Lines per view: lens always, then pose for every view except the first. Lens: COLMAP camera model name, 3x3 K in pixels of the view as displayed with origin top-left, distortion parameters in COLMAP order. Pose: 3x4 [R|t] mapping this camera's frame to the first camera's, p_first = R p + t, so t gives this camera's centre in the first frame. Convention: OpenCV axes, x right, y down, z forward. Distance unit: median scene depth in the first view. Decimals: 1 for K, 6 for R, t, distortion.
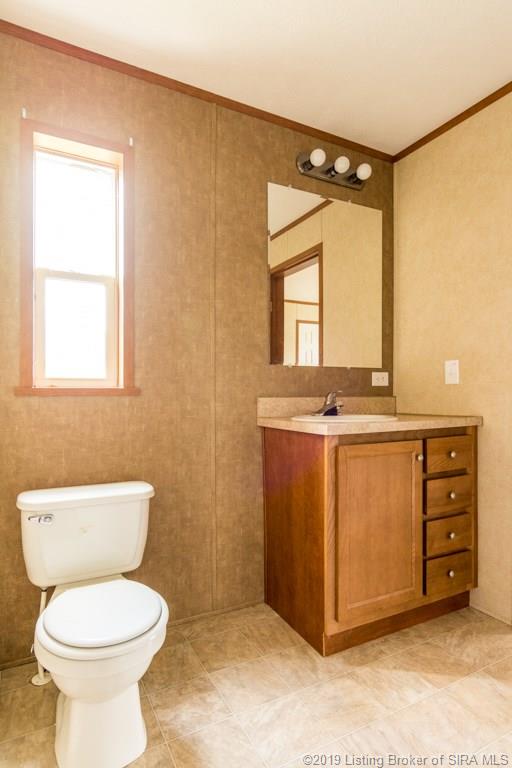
lens RADIAL K [[424.0, 0, 255.1], [0, 424.0, 418.1], [0, 0, 1]] dist [-0.012745, -0.001962]
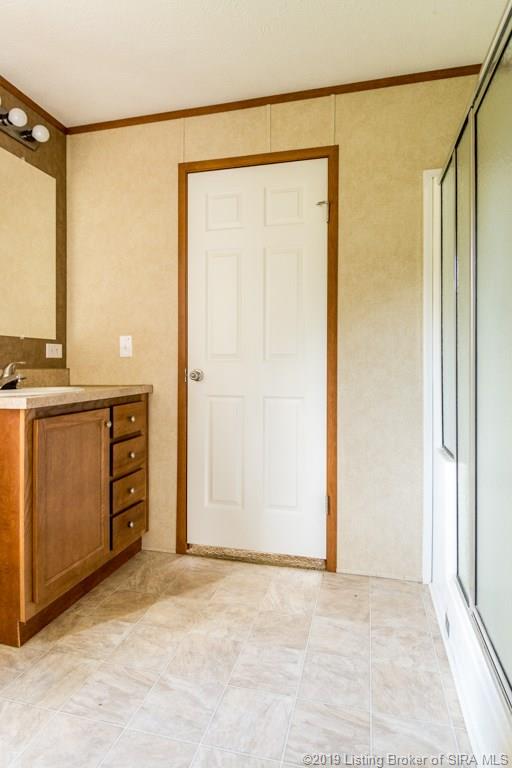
lens RADIAL K [[424.0, 0, 254.0], [0, 424.0, 411.7], [0, 0, 1]] dist [-0.012745, -0.001962]
pose [[0.670576, -0.077656, 0.737765, -0.148530], [0.043300, 0.996908, 0.065577, 0.005564], [-0.740576, -0.012030, 0.671865, -0.009248]]
